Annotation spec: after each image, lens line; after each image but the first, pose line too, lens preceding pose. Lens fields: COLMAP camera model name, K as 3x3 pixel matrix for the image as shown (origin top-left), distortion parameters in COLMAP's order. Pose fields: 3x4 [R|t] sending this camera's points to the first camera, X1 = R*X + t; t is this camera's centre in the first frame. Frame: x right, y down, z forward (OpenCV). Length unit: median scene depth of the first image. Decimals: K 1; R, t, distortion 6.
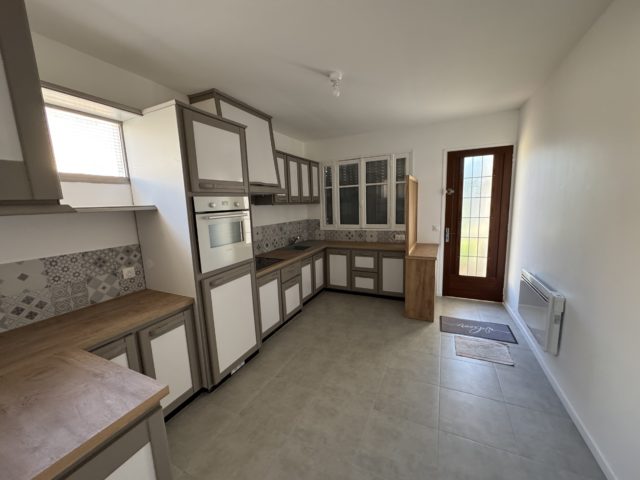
lens RADIAL K [[254.8, 0, 318.6], [0, 254.8, 242.4], [0, 0, 1]] dist [-0.003759, 0.000297]
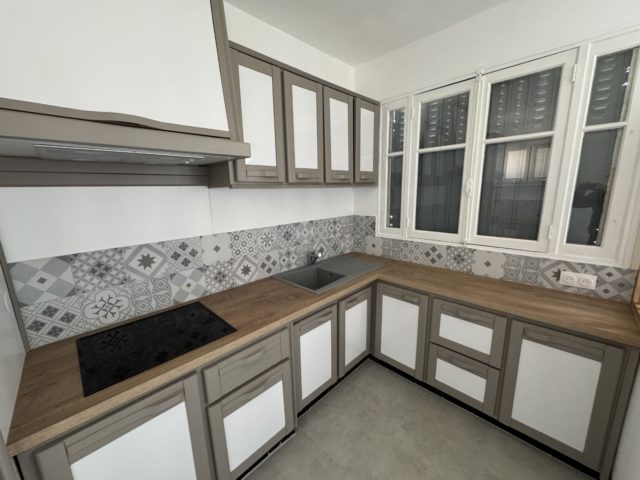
lens RADIAL K [[254.8, 0, 321.1], [0, 254.8, 238.5], [0, 0, 1]] dist [-0.003759, 0.000297]
pose [[0.945604, 0.076173, -0.316276, 0.076344], [-0.059976, 0.996356, 0.060647, -0.079490], [0.319743, -0.038379, 0.946727, 0.522448]]
